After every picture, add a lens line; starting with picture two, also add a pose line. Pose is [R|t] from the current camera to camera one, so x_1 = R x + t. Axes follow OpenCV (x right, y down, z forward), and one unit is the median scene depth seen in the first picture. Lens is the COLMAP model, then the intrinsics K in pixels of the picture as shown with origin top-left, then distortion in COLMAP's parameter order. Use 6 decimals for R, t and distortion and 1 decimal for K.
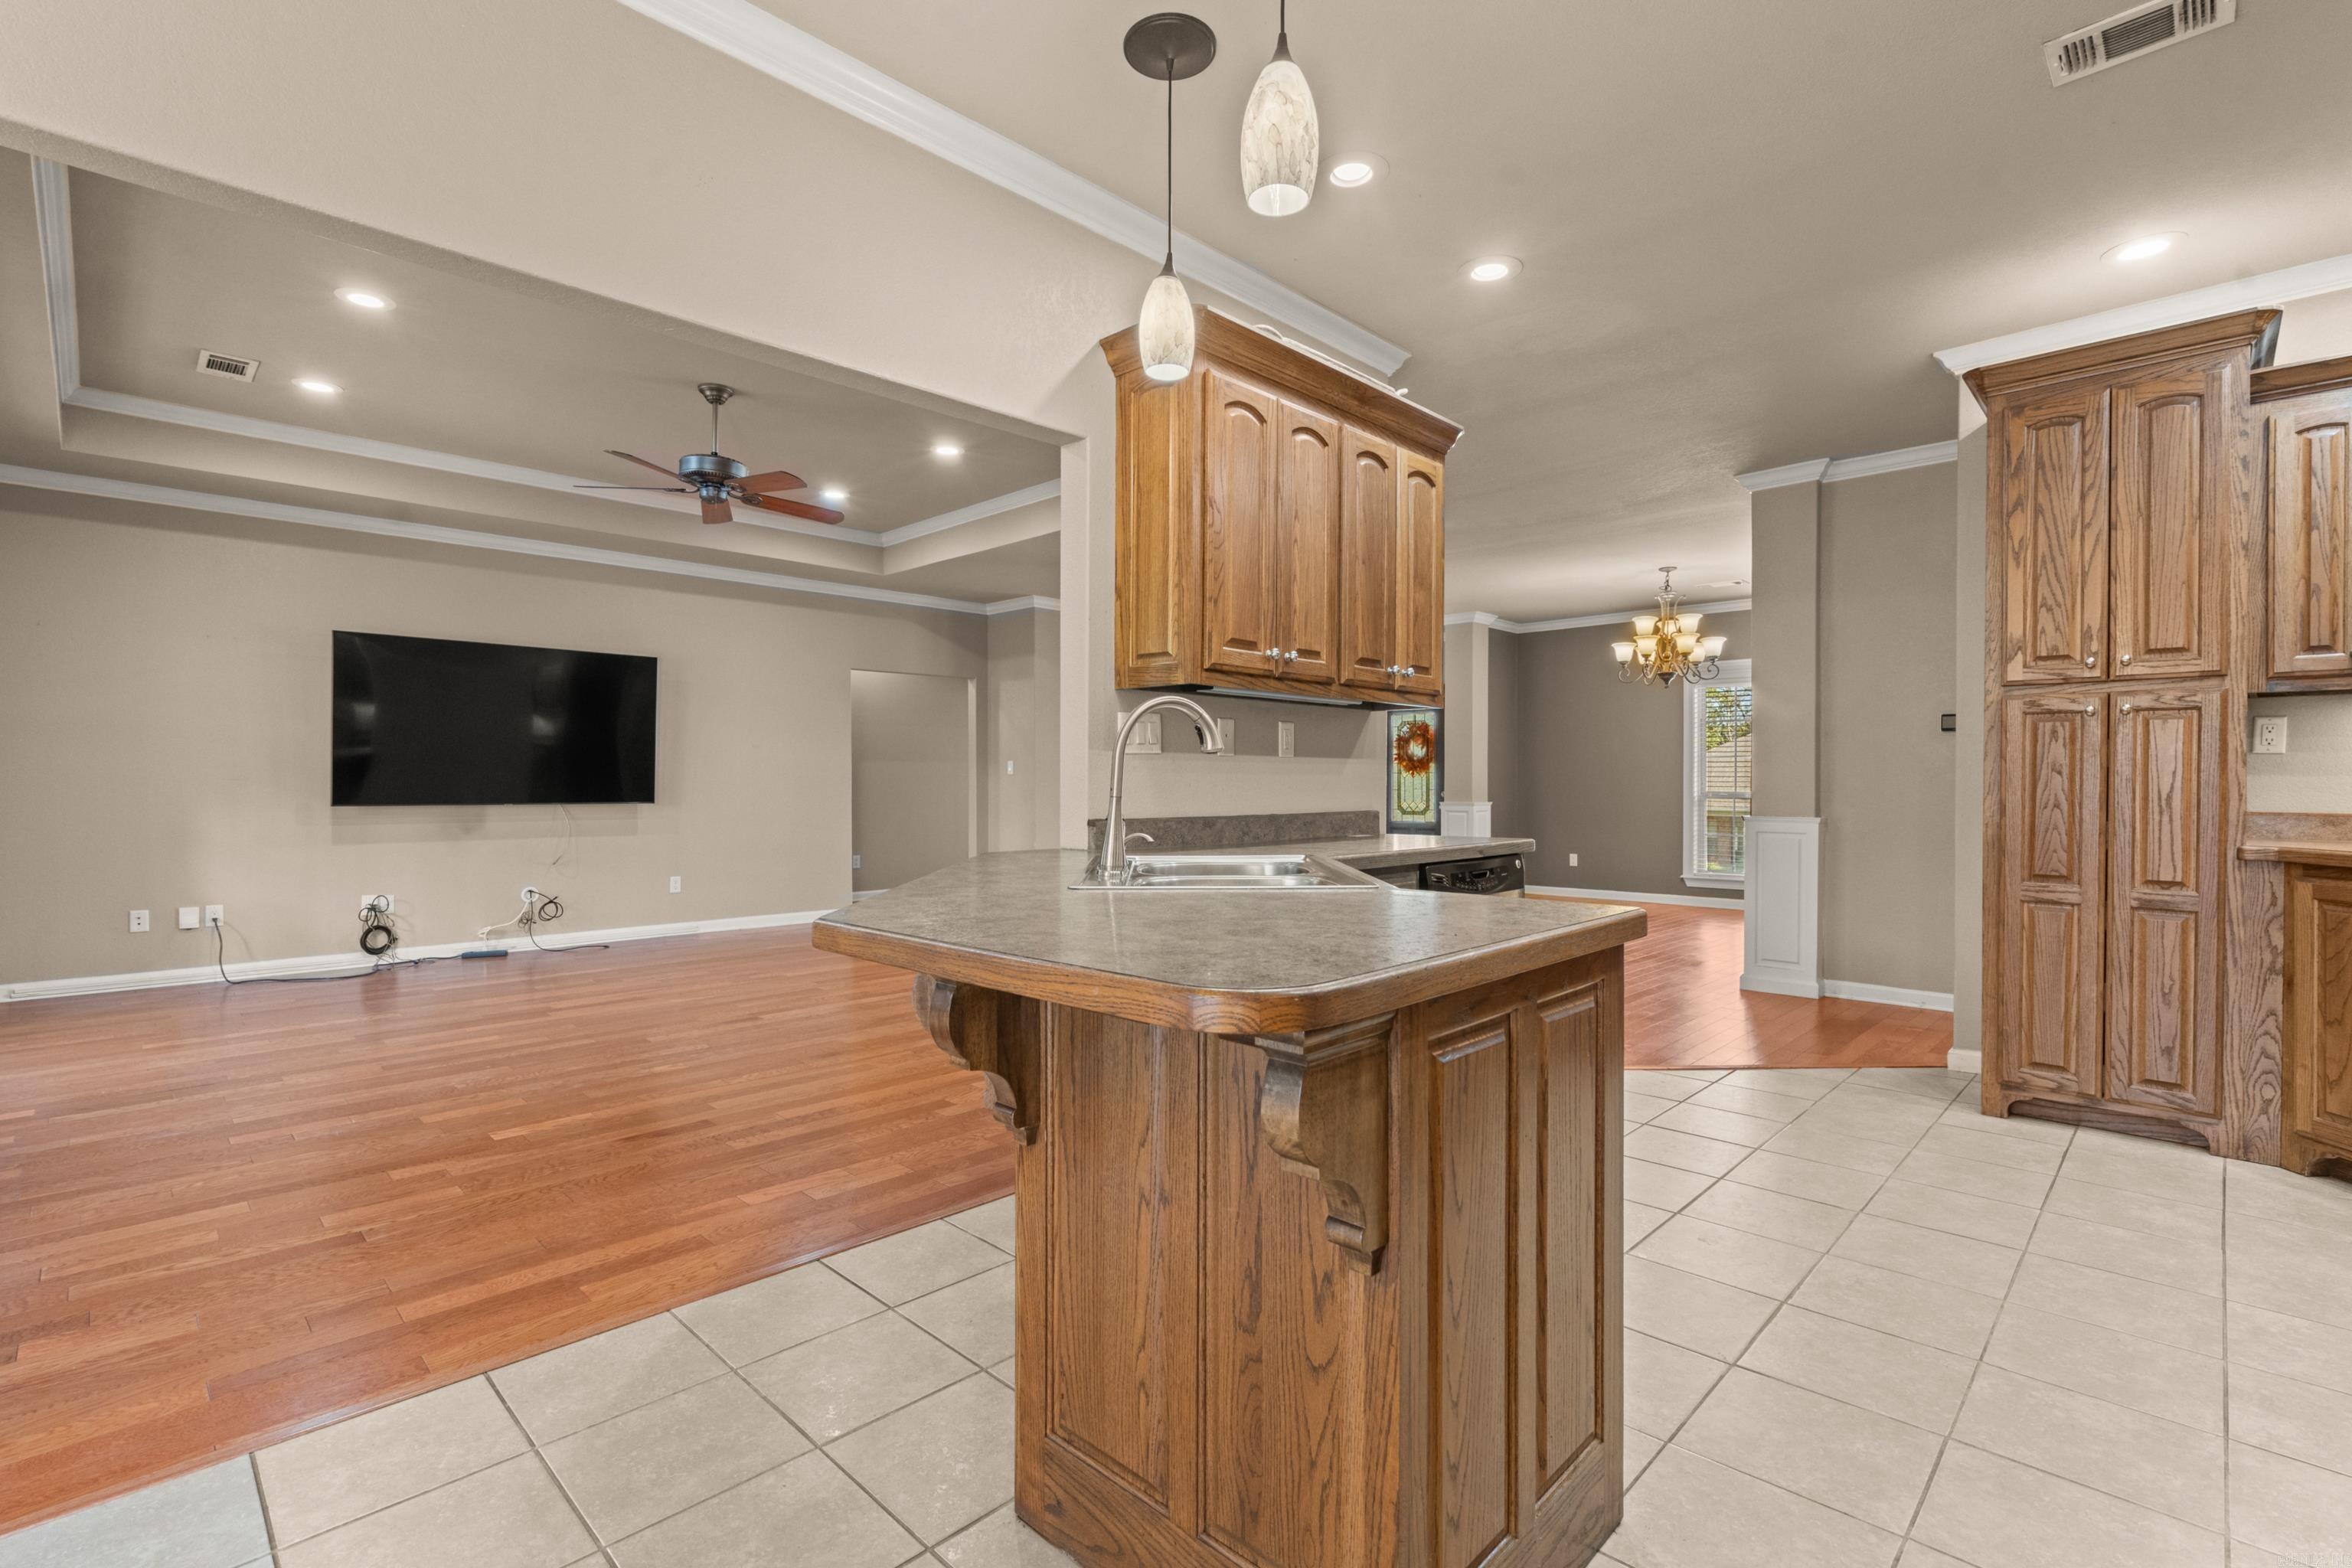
lens RADIAL K [[1075.2, 0, 1163.9], [0, 1075.2, 779.4], [0, 0, 1]] dist [-0.001822, 0.000038]
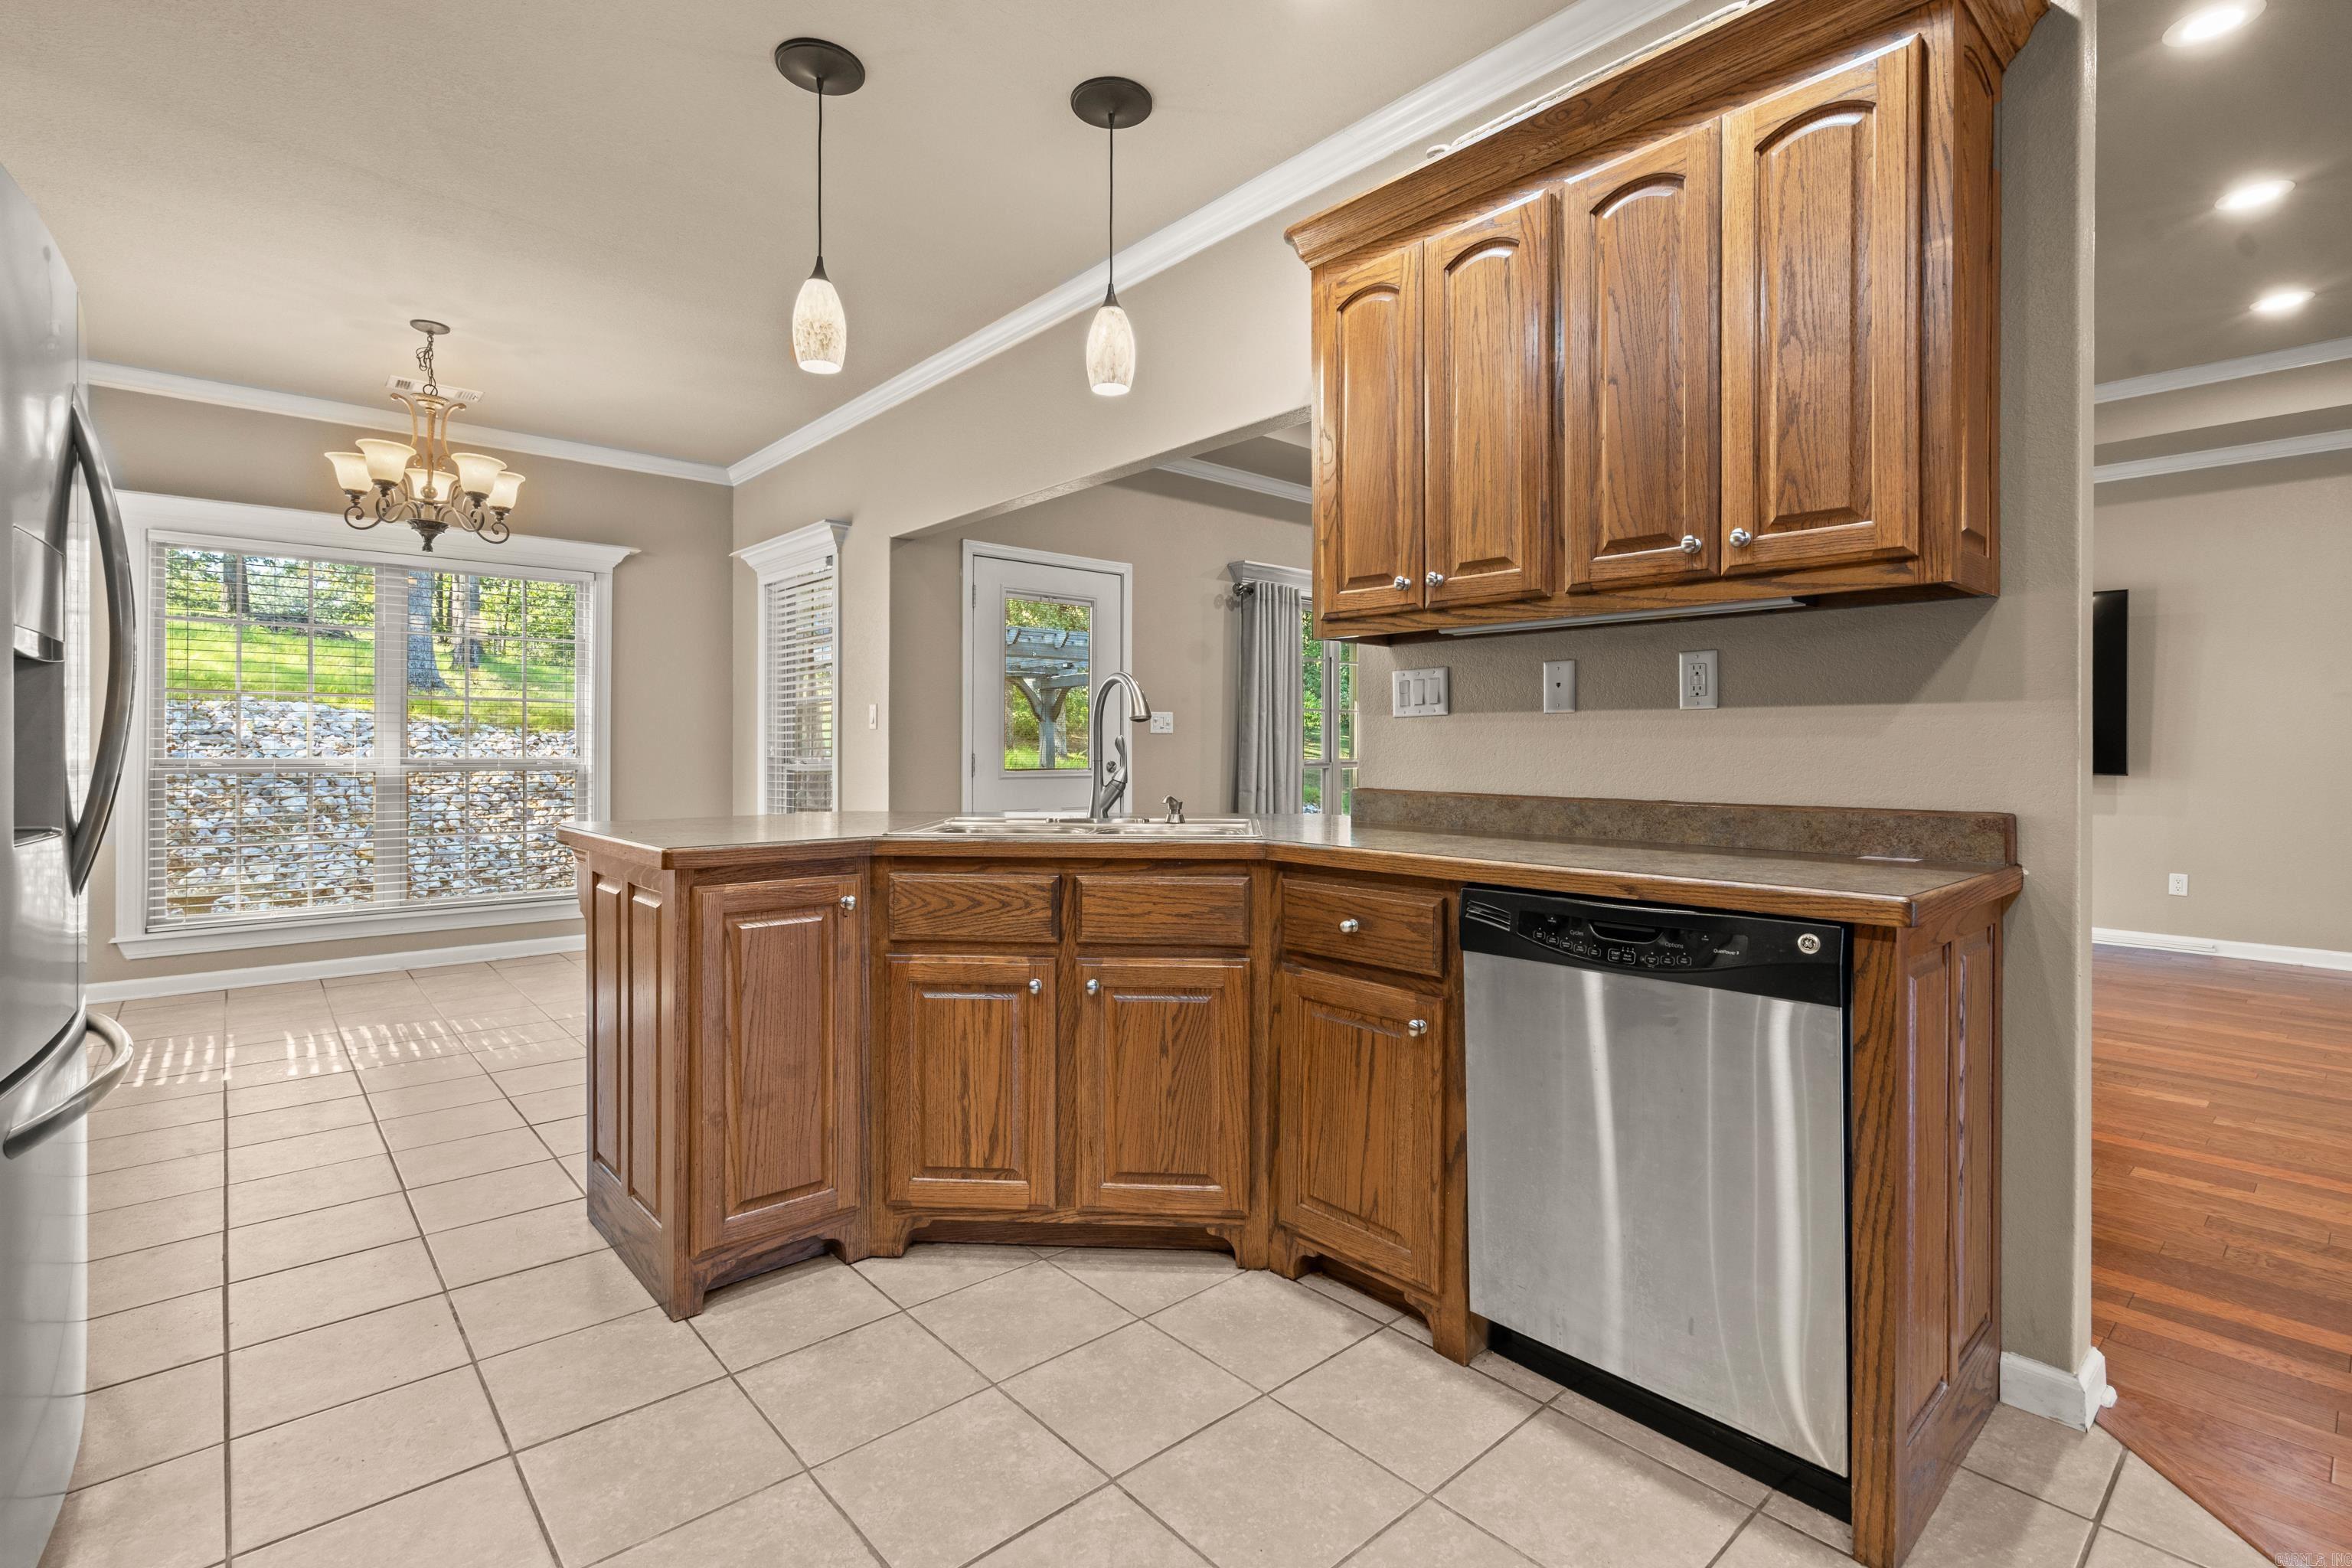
lens RADIAL K [[1074.1, 0, 1175.2], [0, 1074.1, 741.1], [0, 0, 1]] dist [-0.004270, -0.000242]
pose [[-0.065491, -0.004287, -0.997844, 0.828229], [0.001047, 0.999990, -0.004365, -0.000026], [0.997853, -0.001331, -0.065486, 0.834971]]
